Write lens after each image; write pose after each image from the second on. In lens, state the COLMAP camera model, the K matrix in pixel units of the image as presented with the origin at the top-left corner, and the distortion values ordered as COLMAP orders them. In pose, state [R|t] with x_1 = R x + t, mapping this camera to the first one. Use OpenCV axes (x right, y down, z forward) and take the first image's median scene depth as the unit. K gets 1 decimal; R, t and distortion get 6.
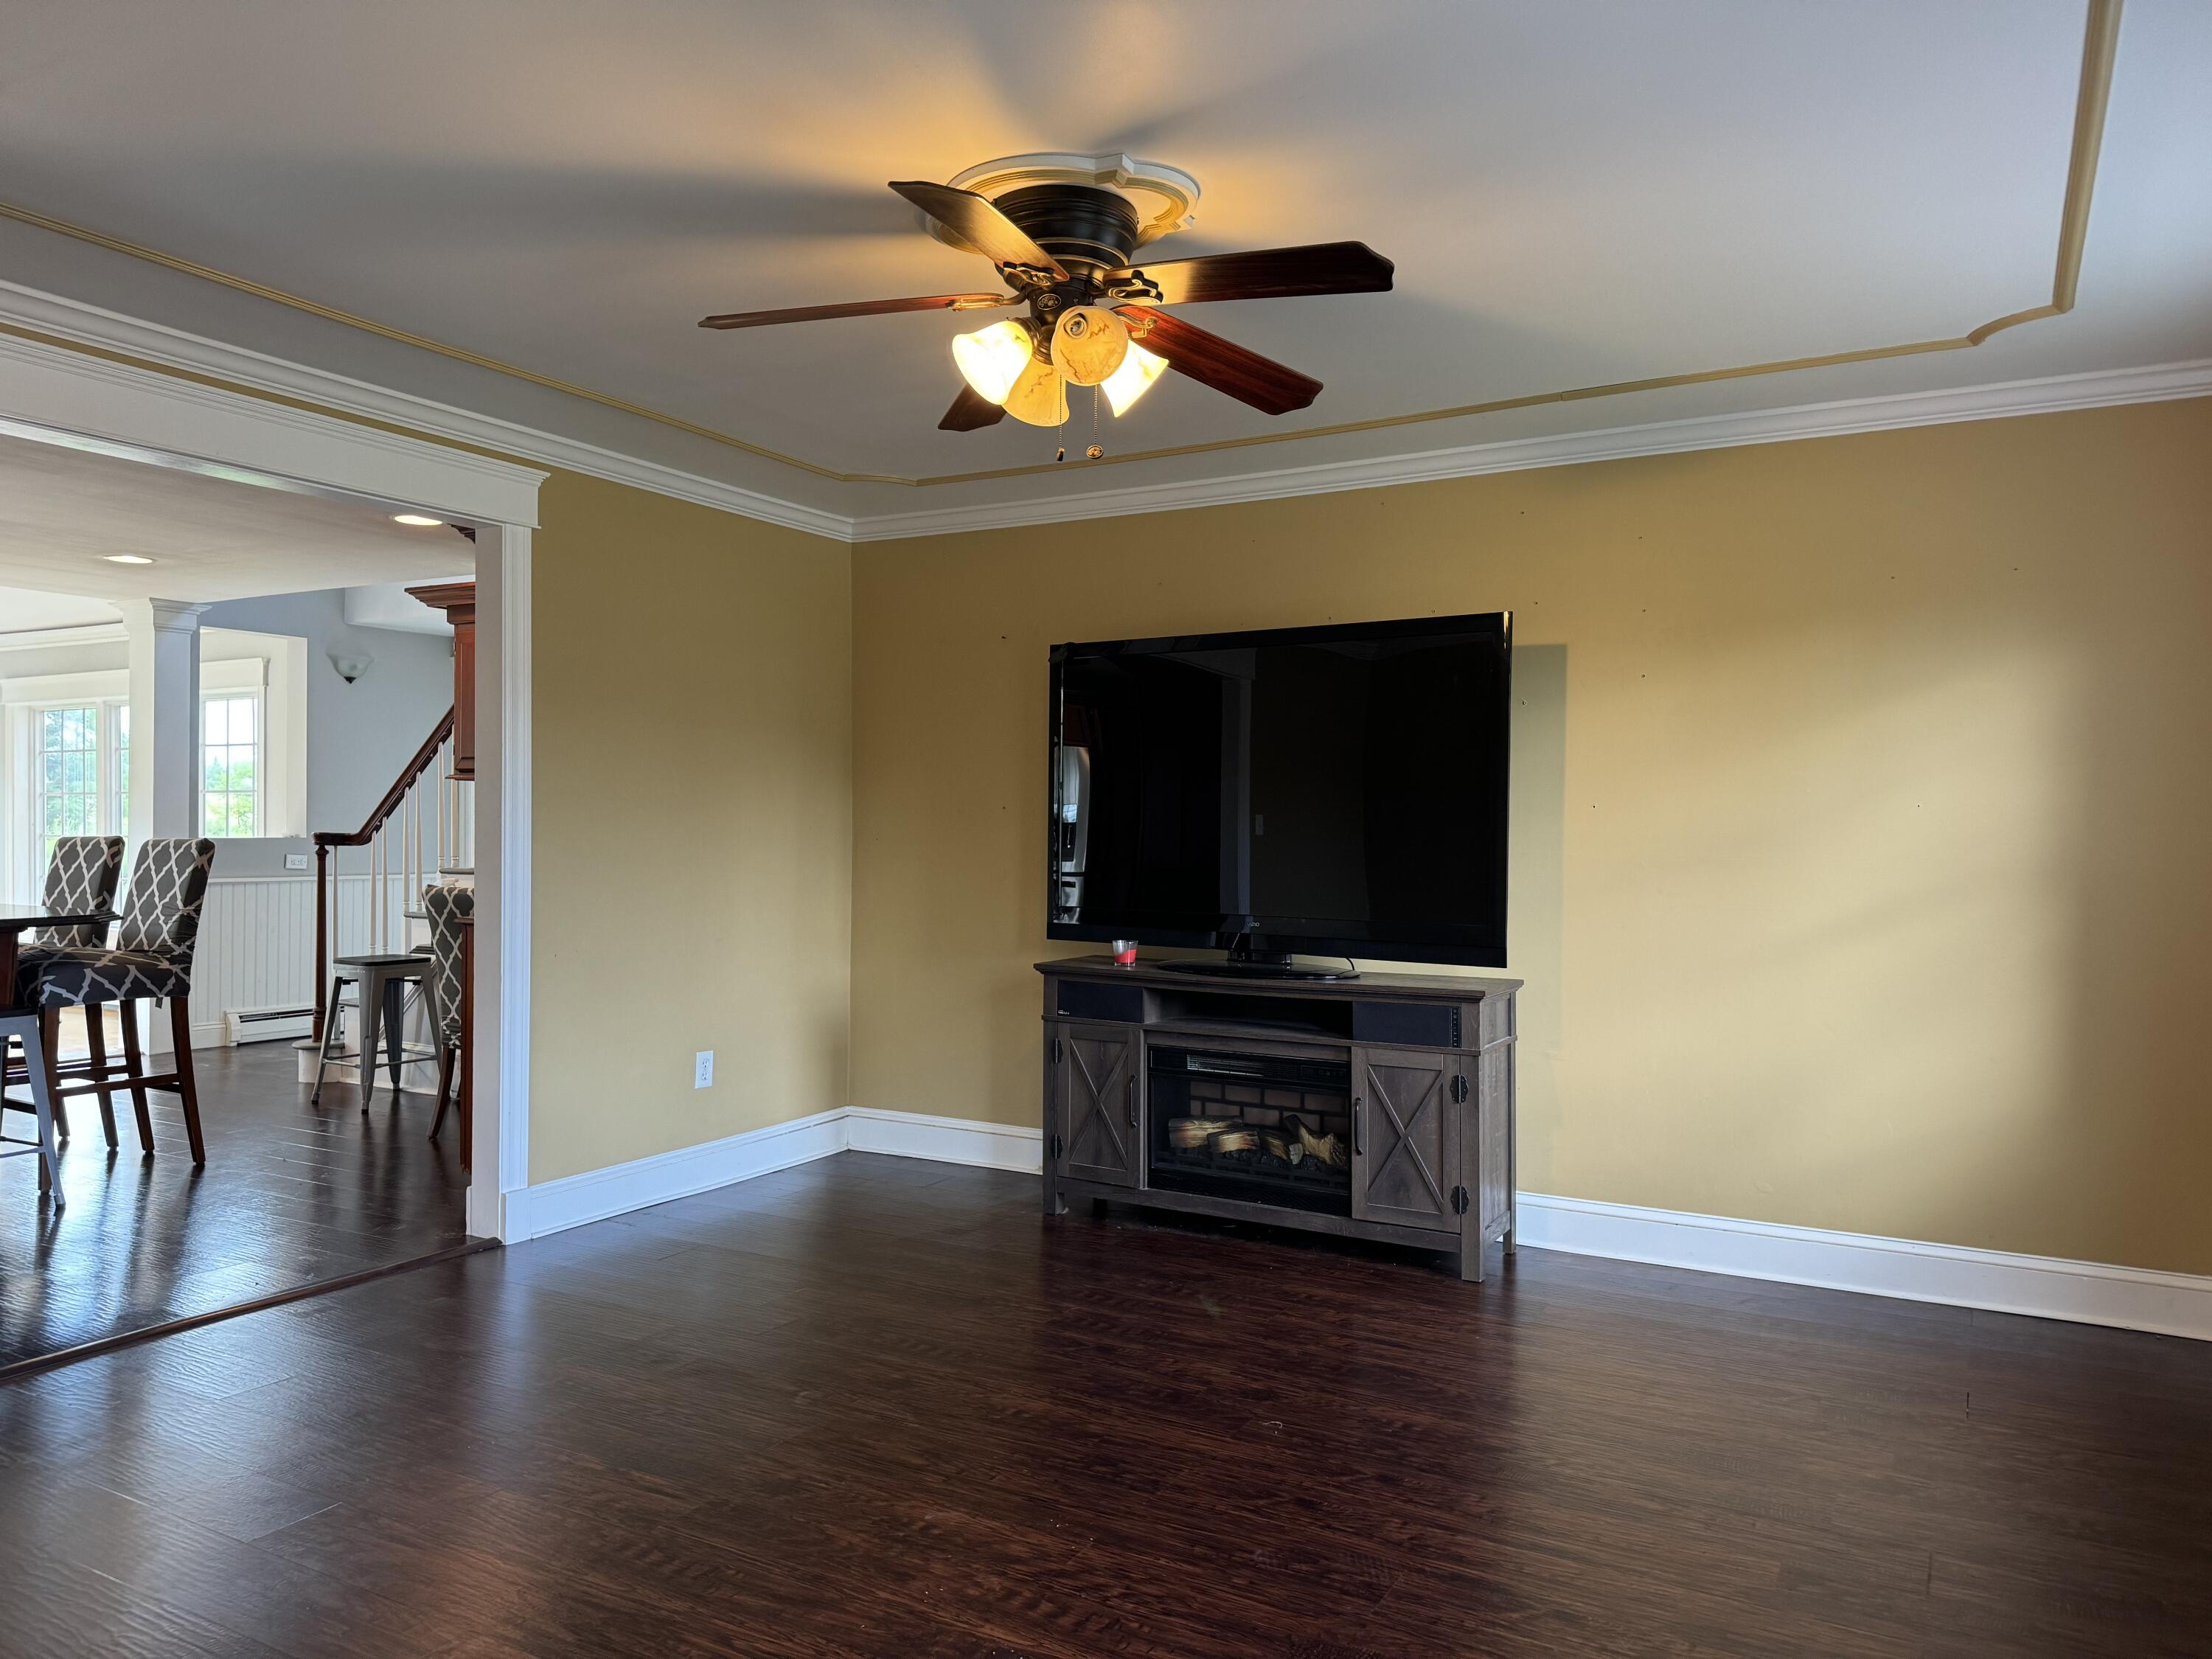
lens RADIAL K [[1530.7, 0, 1102.3], [0, 1530.7, 828.3], [0, 0, 1]] dist [0.020249, -0.003044]
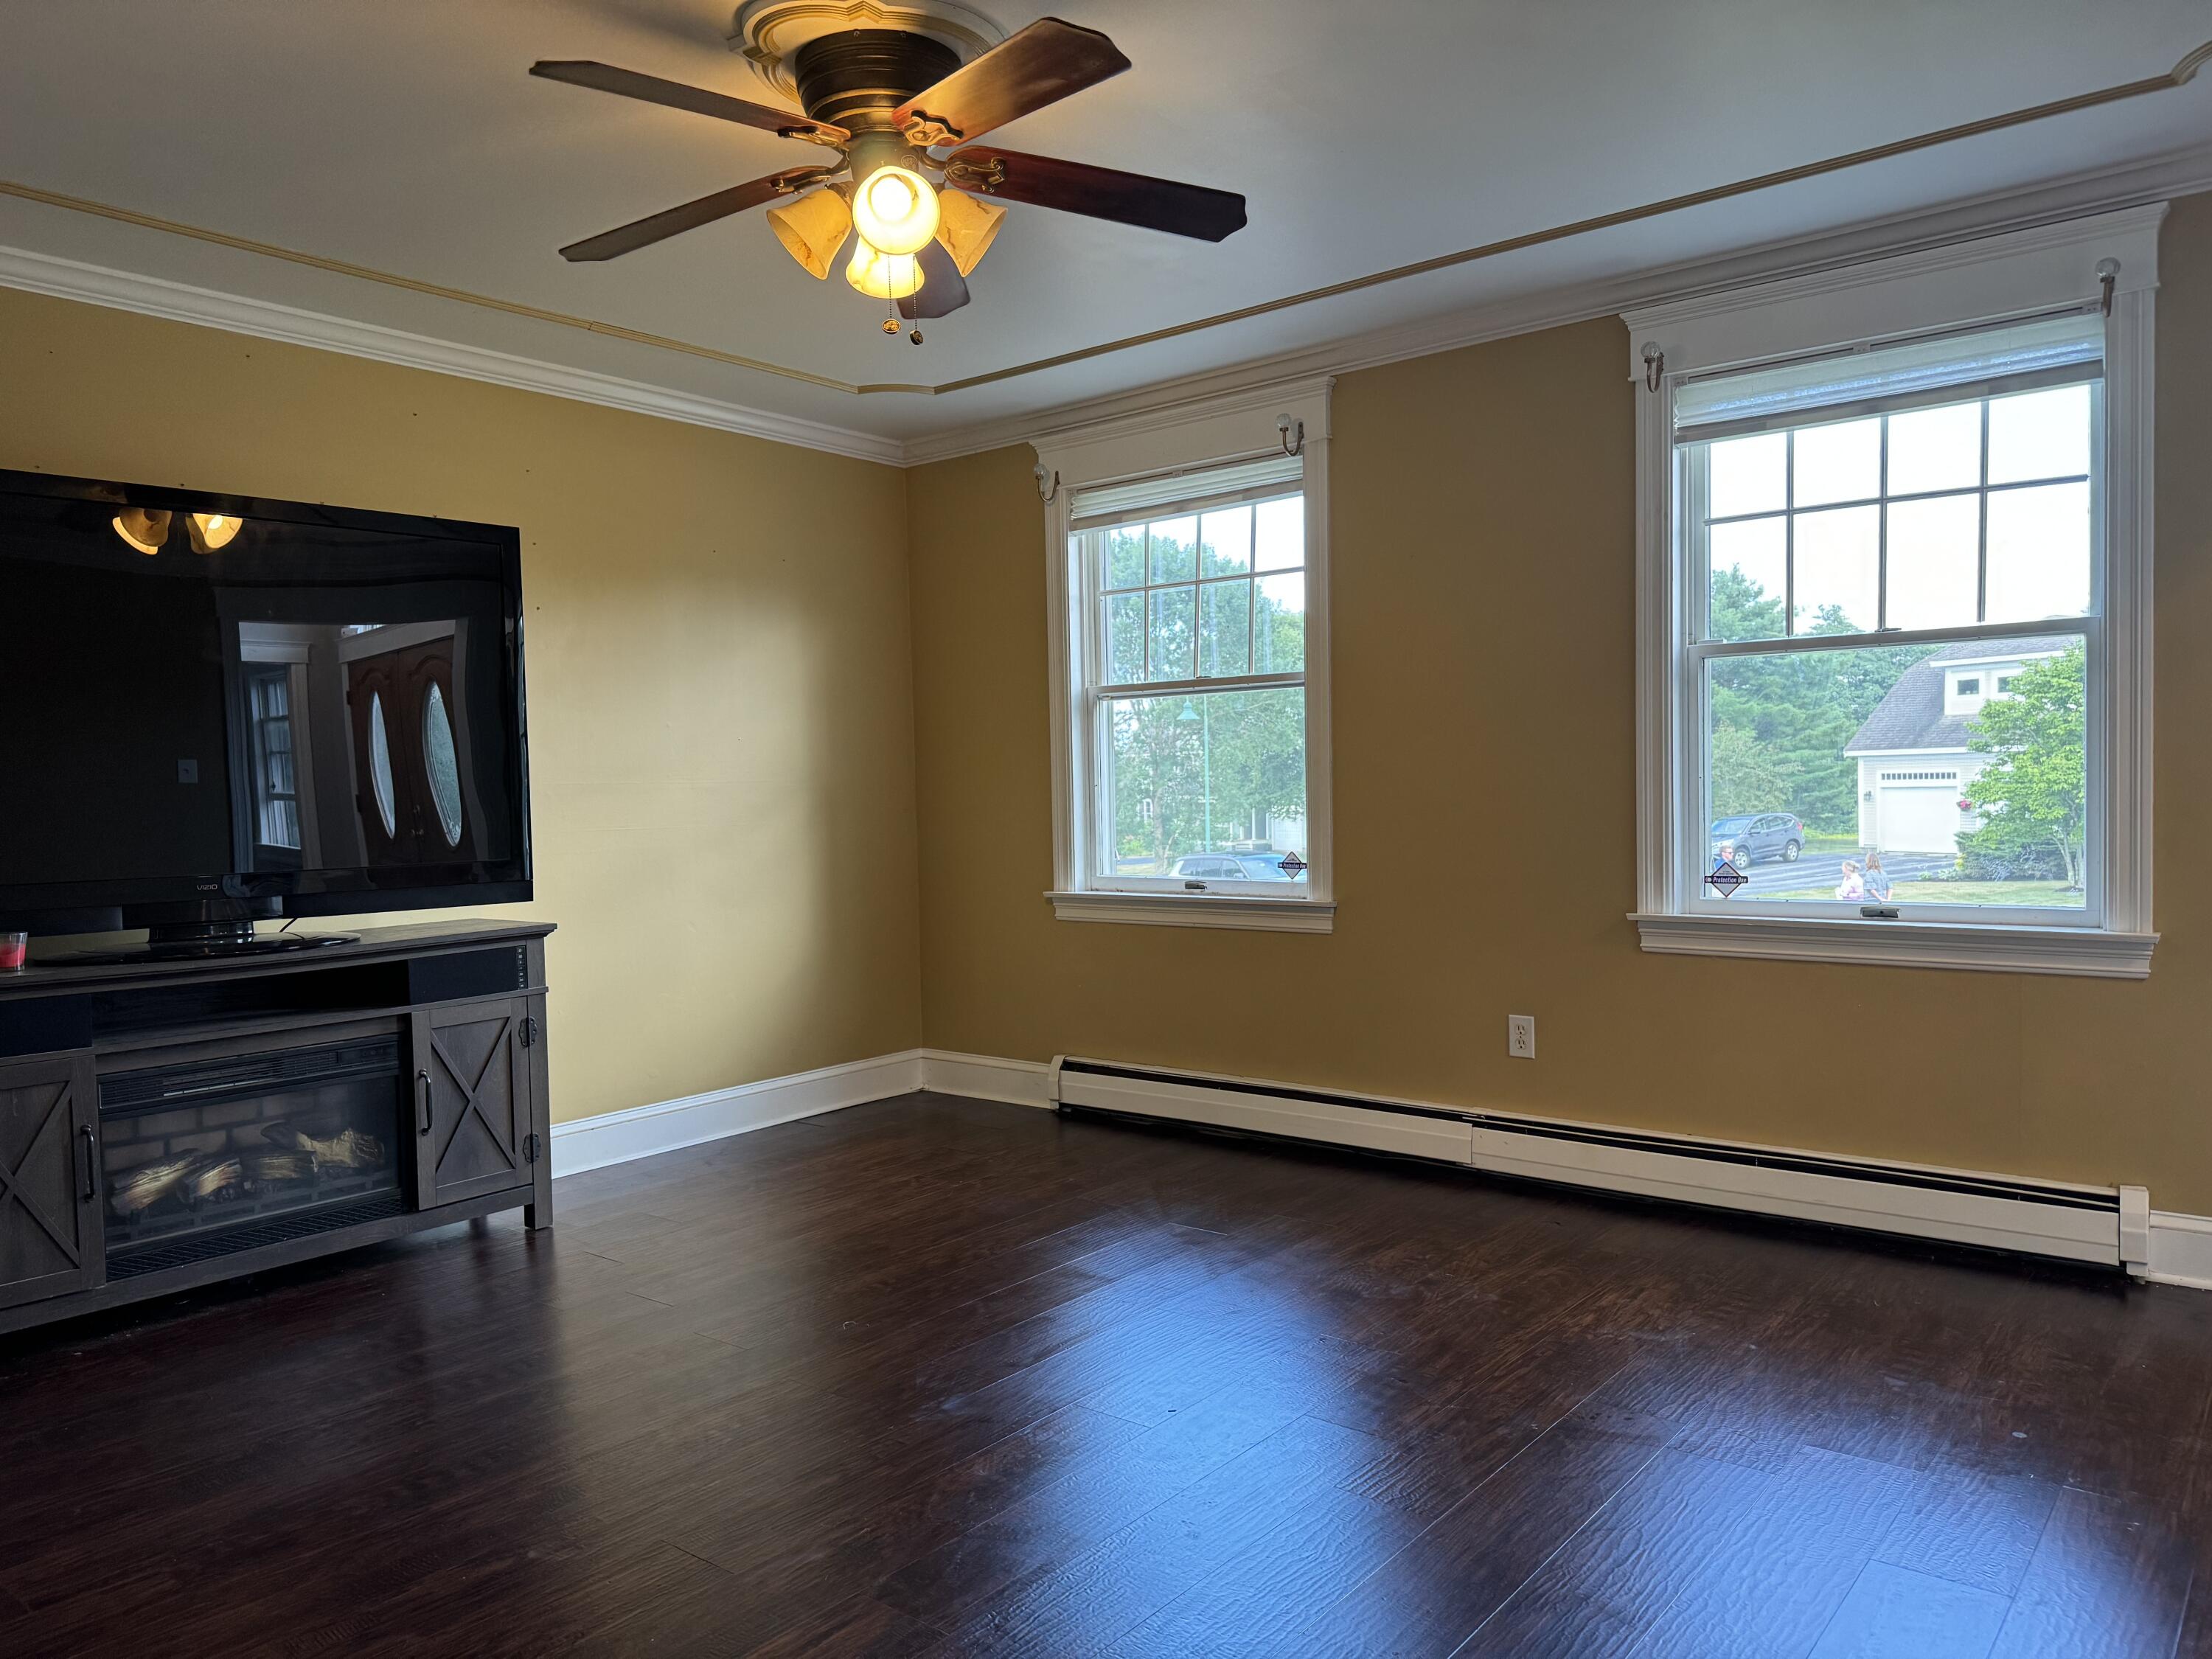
lens RADIAL K [[1530.7, 0, 1129.3], [0, 1530.7, 841.7], [0, 0, 1]] dist [0.020249, -0.003044]
pose [[0.148244, -0.052215, 0.987571, -0.622160], [0.019342, 0.998567, 0.049893, 0.012188], [-0.988762, 0.011706, 0.149041, 0.475395]]
